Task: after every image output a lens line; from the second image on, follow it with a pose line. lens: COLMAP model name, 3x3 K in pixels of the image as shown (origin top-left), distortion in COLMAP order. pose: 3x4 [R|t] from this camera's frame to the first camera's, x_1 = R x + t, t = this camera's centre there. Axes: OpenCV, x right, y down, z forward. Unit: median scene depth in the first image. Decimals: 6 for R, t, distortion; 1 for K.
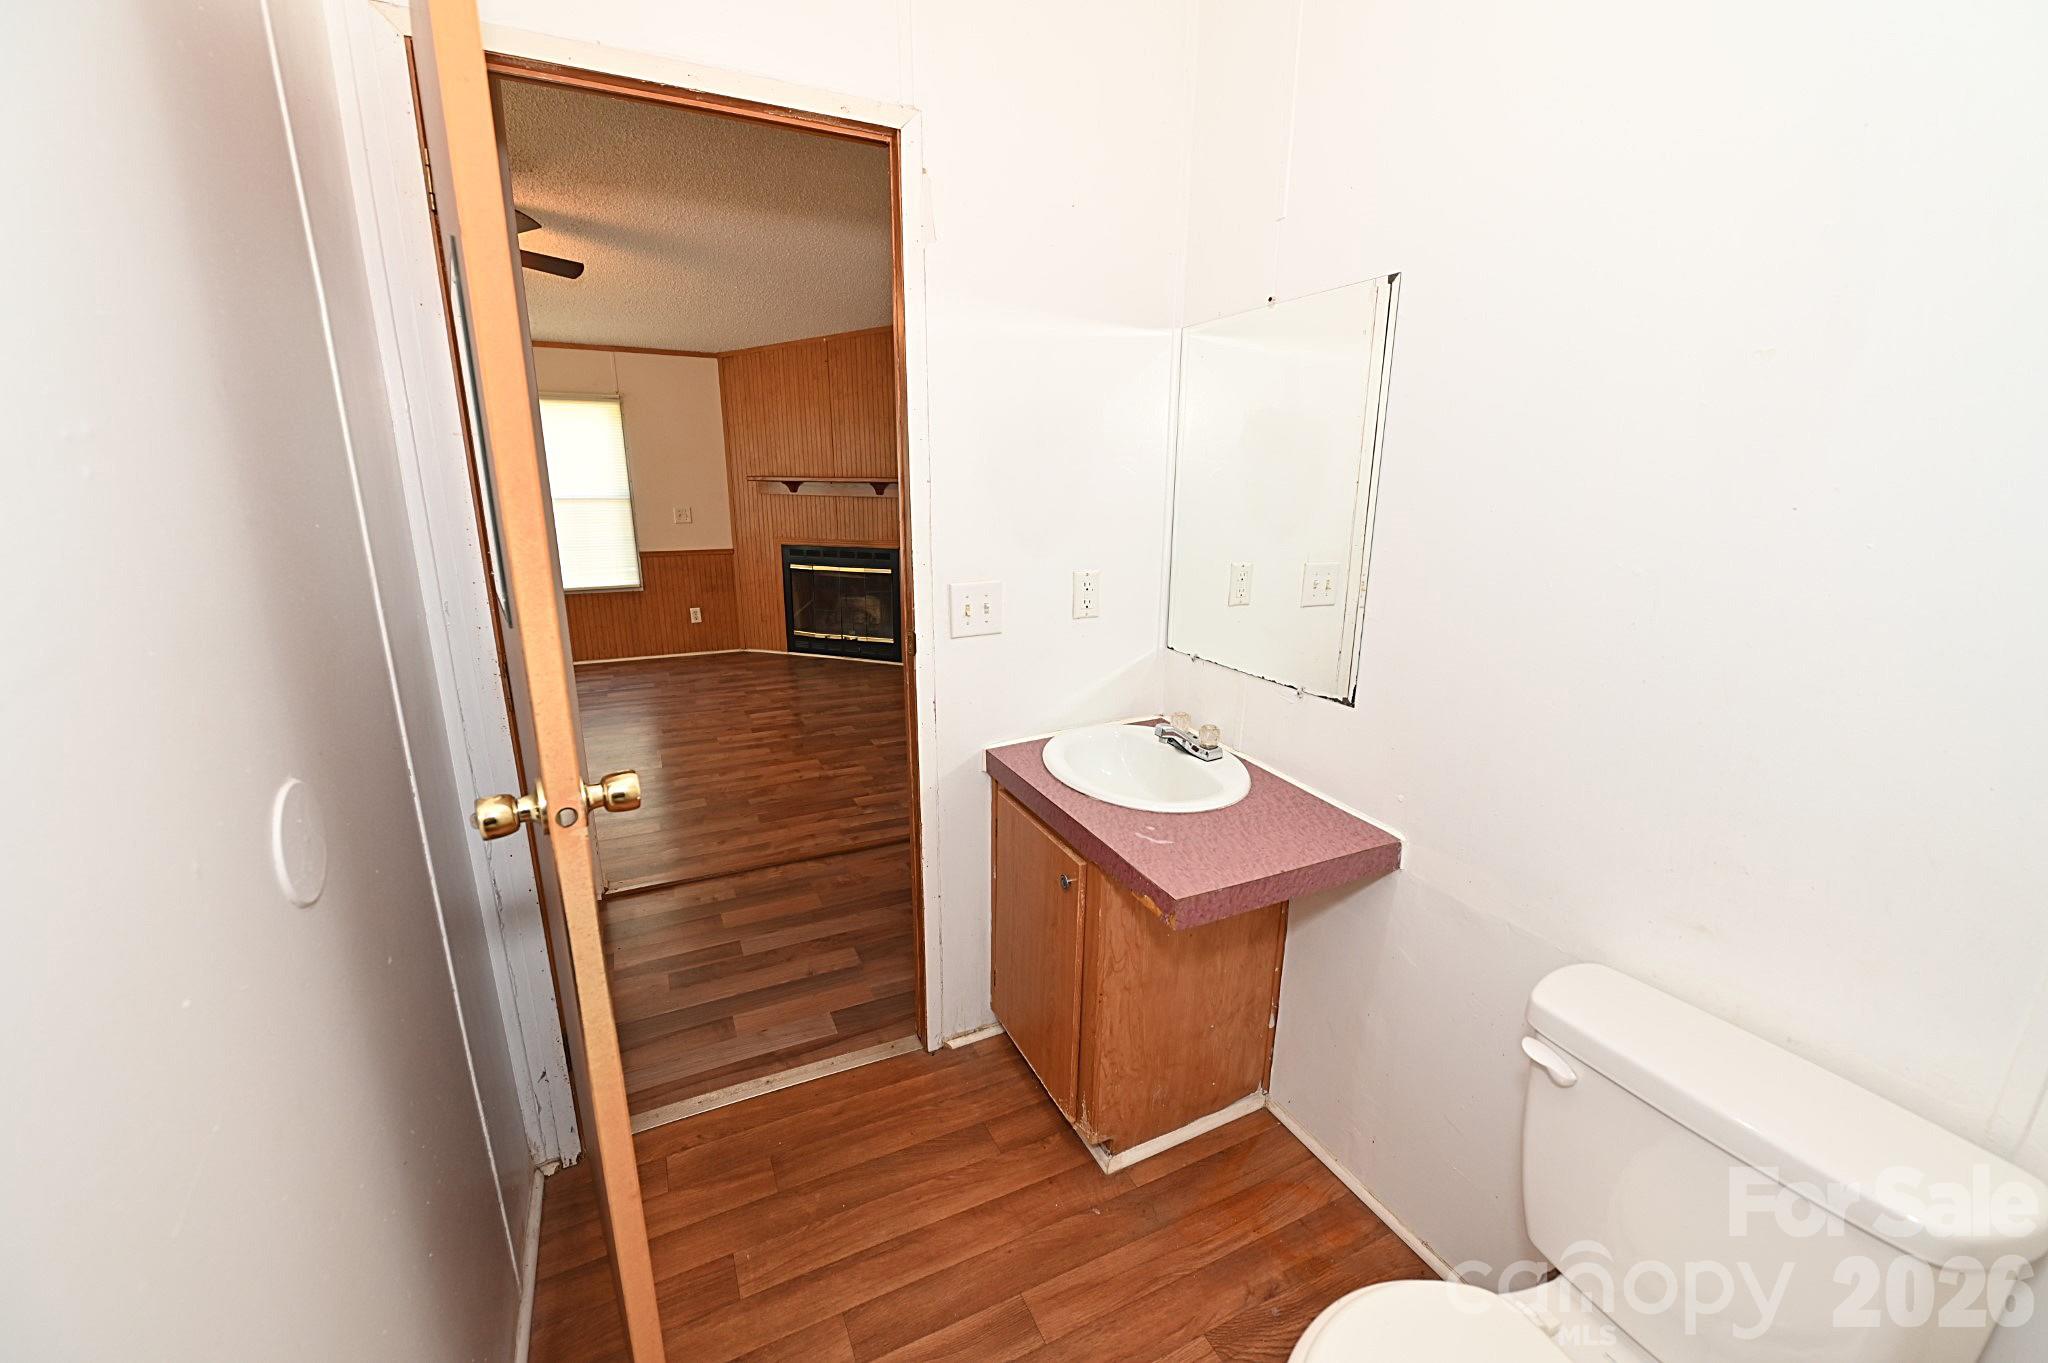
lens RADIAL K [[809.1, 0, 1025.4], [0, 809.1, 689.6], [0, 0, 1]] dist [-0.007014, -0.001263]
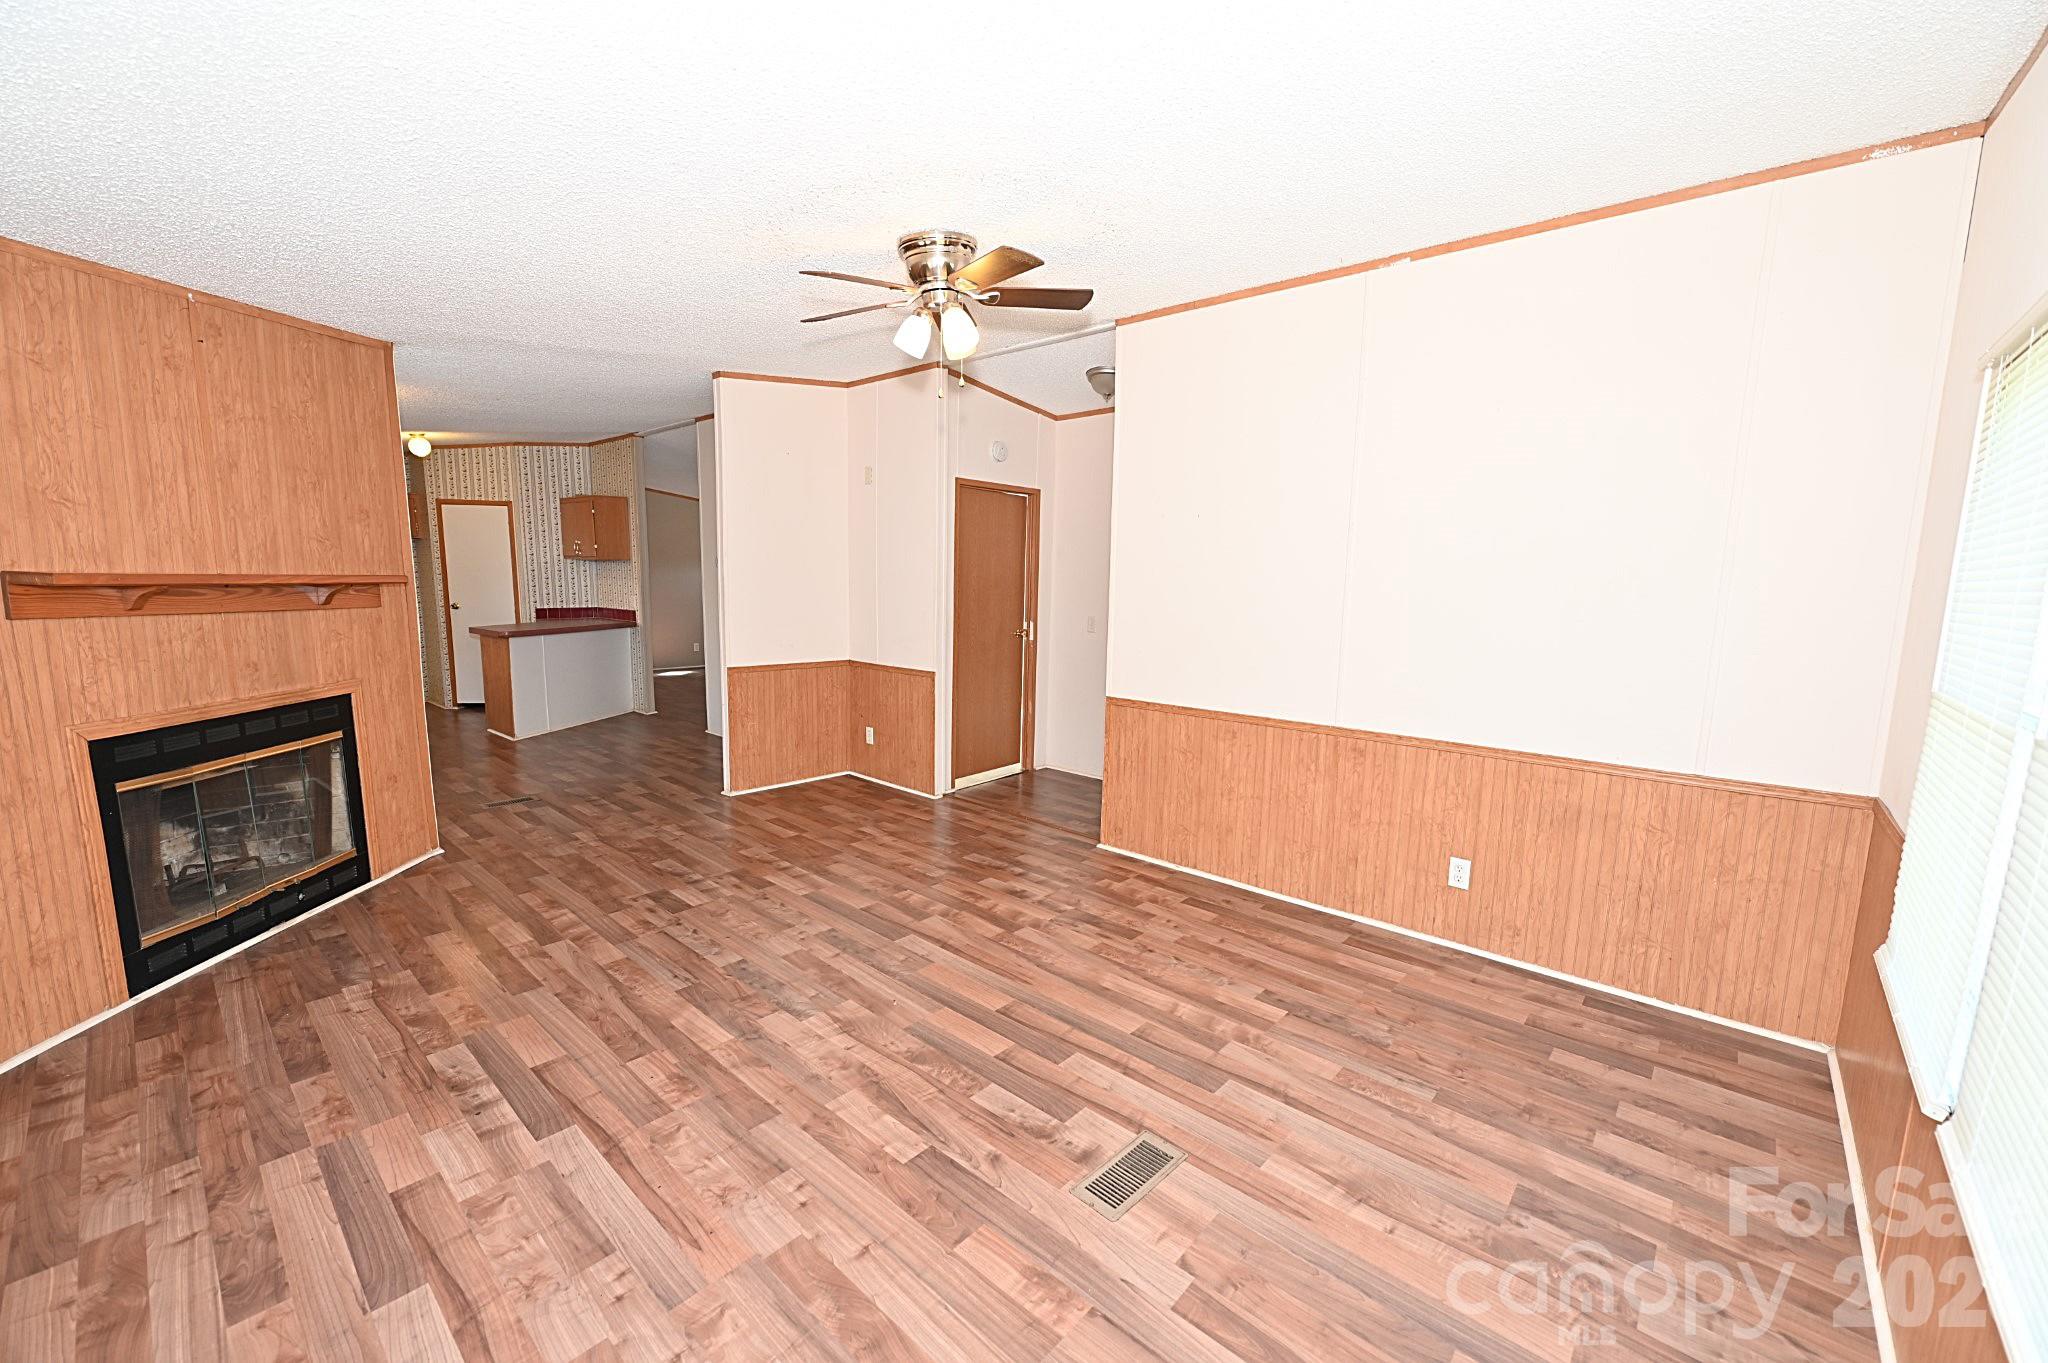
lens RADIAL K [[809.1, 0, 1022.5], [0, 809.1, 693.4], [0, 0, 1]] dist [-0.007014, -0.001263]
pose [[-0.381693, -0.148300, 0.912314, -0.963948], [0.208641, 0.947744, 0.241350, -0.232435], [-0.900433, 0.282467, -0.330806, 0.821612]]
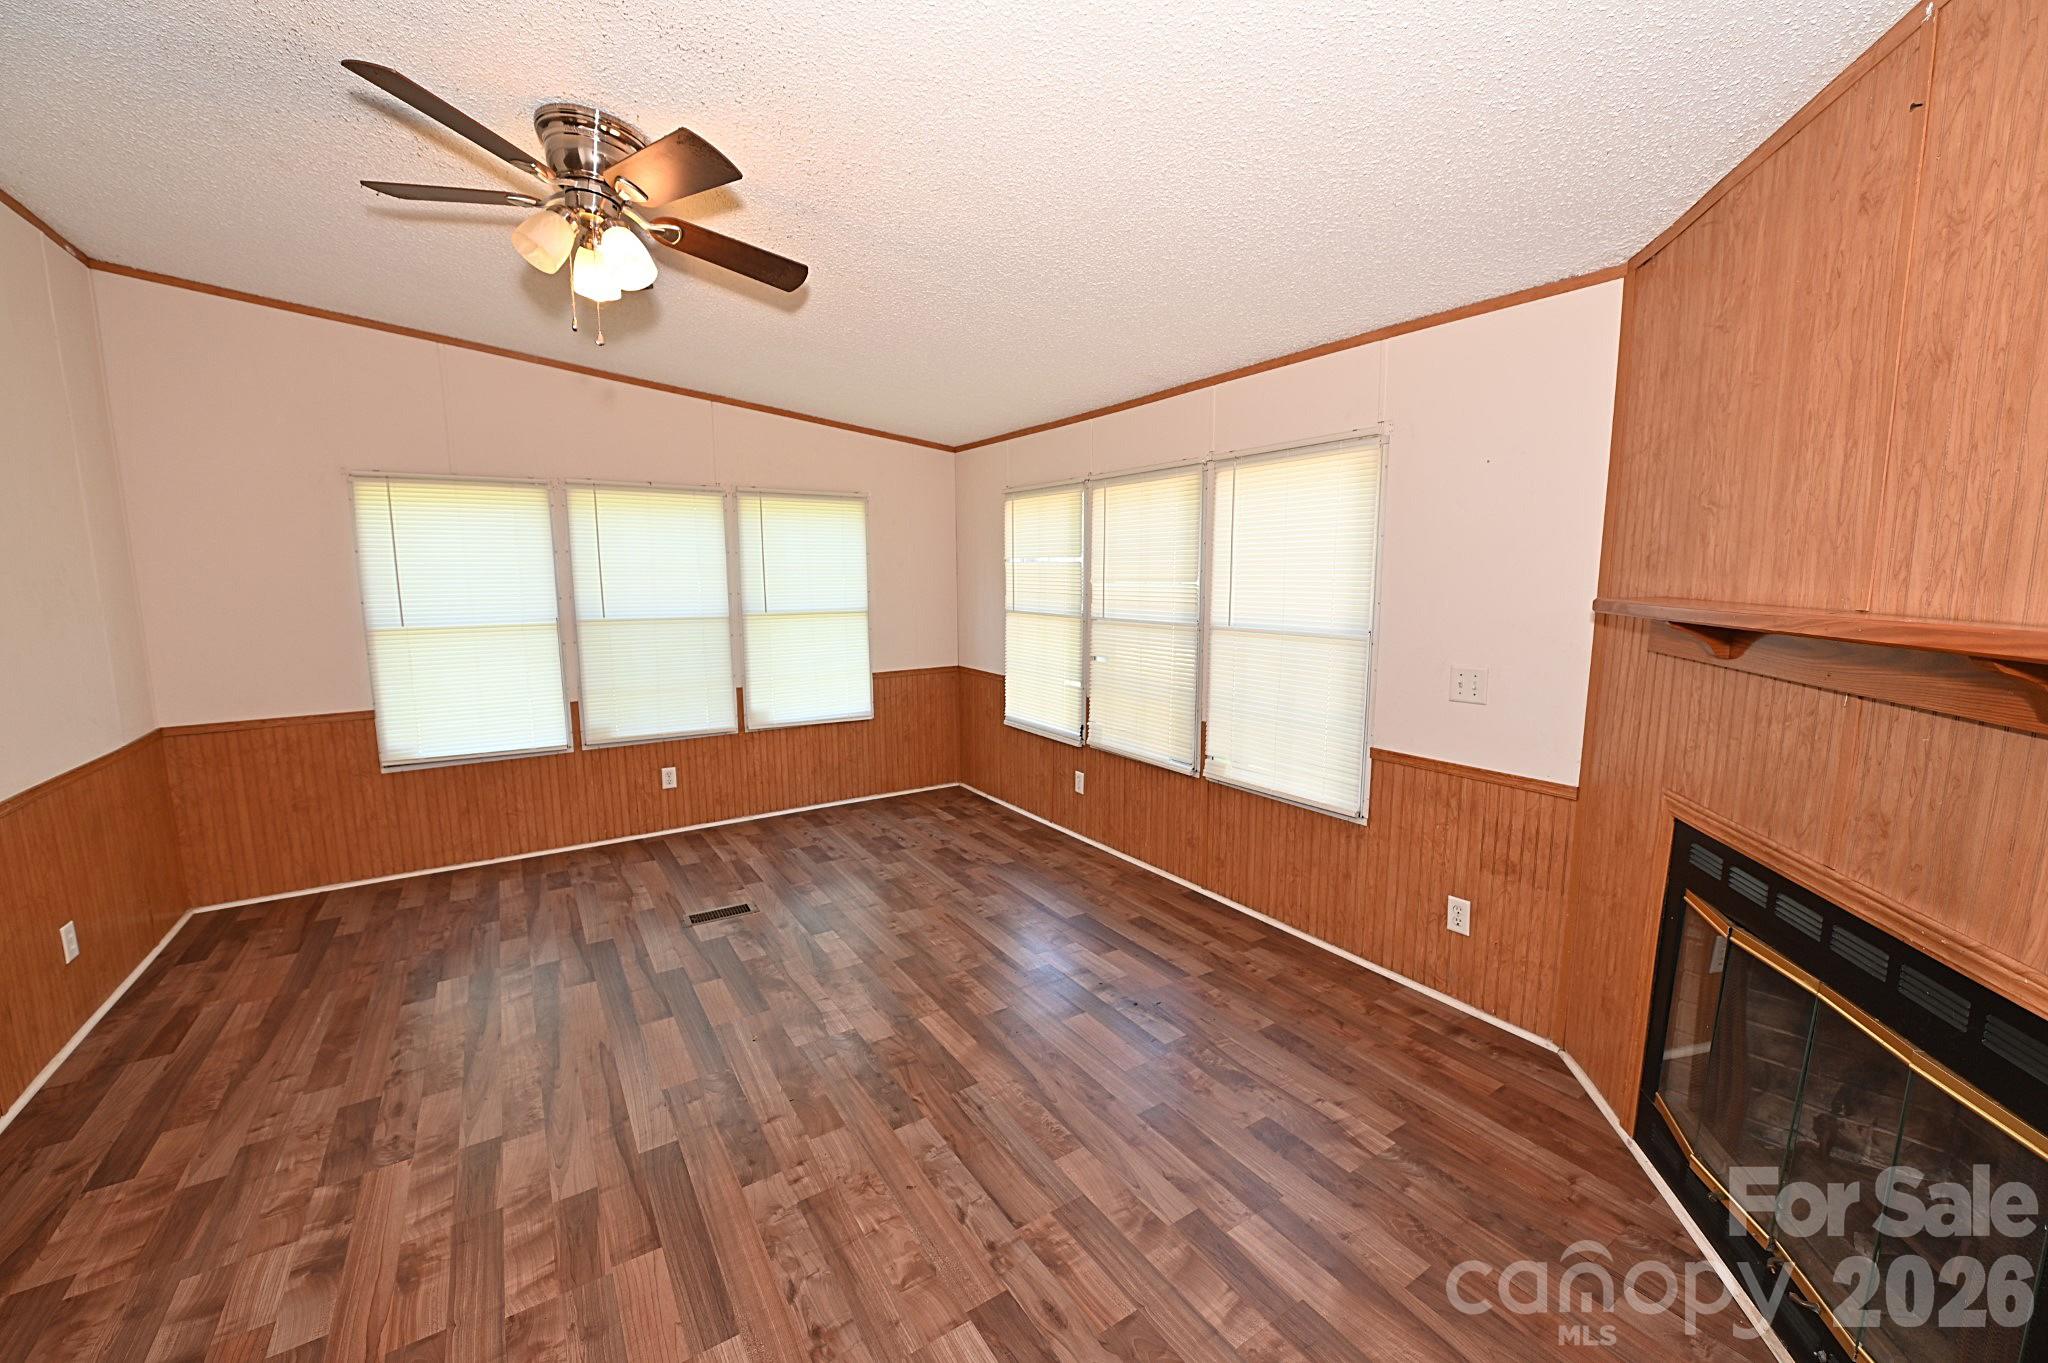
lens RADIAL K [[809.1, 0, 1030.1], [0, 809.1, 686.1], [0, 0, 1]] dist [-0.007014, -0.001263]
pose [[0.130164, 0.126707, -0.983363, -0.043433], [-0.242469, 0.965754, 0.092343, -0.227382], [0.961388, 0.226415, 0.156429, 0.815484]]
